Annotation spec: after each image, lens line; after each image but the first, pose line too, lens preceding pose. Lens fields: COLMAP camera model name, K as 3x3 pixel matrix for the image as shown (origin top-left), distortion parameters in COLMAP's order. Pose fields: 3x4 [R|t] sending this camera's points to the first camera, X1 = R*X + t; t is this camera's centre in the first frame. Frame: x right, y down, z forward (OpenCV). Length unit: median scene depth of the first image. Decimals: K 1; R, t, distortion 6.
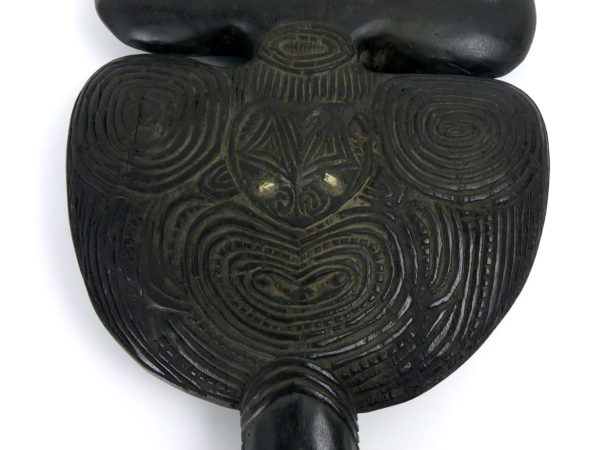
lens RADIAL K [[484.3, 0, 300.0], [0, 484.3, 225.0], [0, 0, 1]] dist [0.001026, 0.000043]
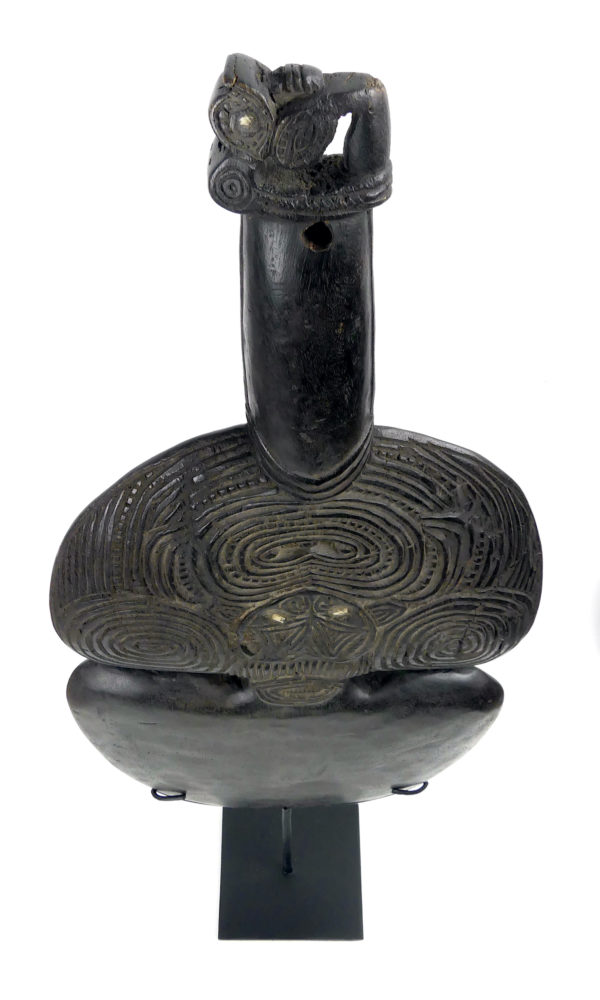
lens RADIAL K [[1154.7, 0, 300.0], [0, 1154.7, 500.0], [0, 0, 1]] dist [-0.015519, -0.003920]
pose [[-0.999443, 0.016940, -0.028751, 0.083124], [0.002641, -0.818727, -0.574177, 1.535714], [-0.033266, -0.573933, 0.818226, -0.879045]]
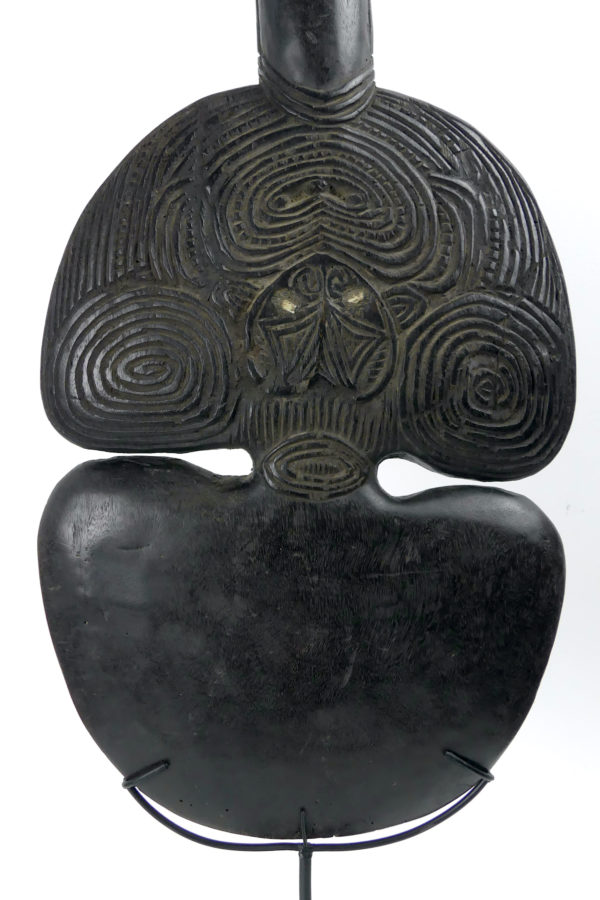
lens RADIAL K [[1054.2, 0, 300.0], [0, 1054.2, 450.0], [0, 0, 1]] dist [0.011710, 0.012519]
pose [[-0.999284, 0.013567, -0.035312, 0.118430], [-0.020187, -0.980697, 0.194488, -0.777155], [-0.031992, 0.195062, 0.980269, -0.985996]]
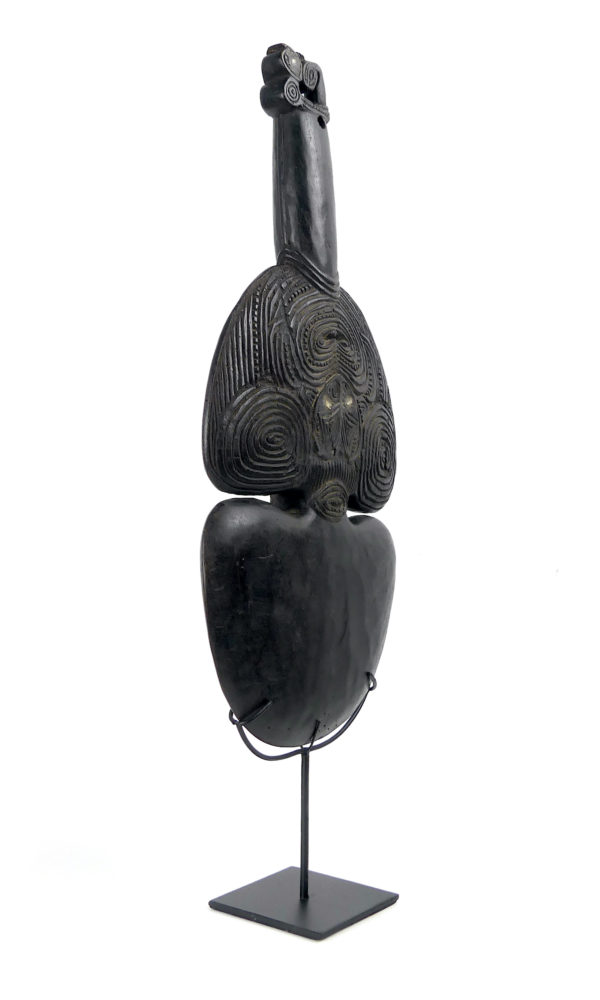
lens RADIAL K [[1154.7, 0, 300.0], [0, 1154.7, 500.0], [0, 0, 1]] dist [-0.015519, -0.003920]
pose [[-0.558311, 0.008929, -0.829584, 3.253627], [-0.224752, -0.964178, 0.140881, -0.906269], [-0.798608, 0.265107, 0.540317, -0.883785]]
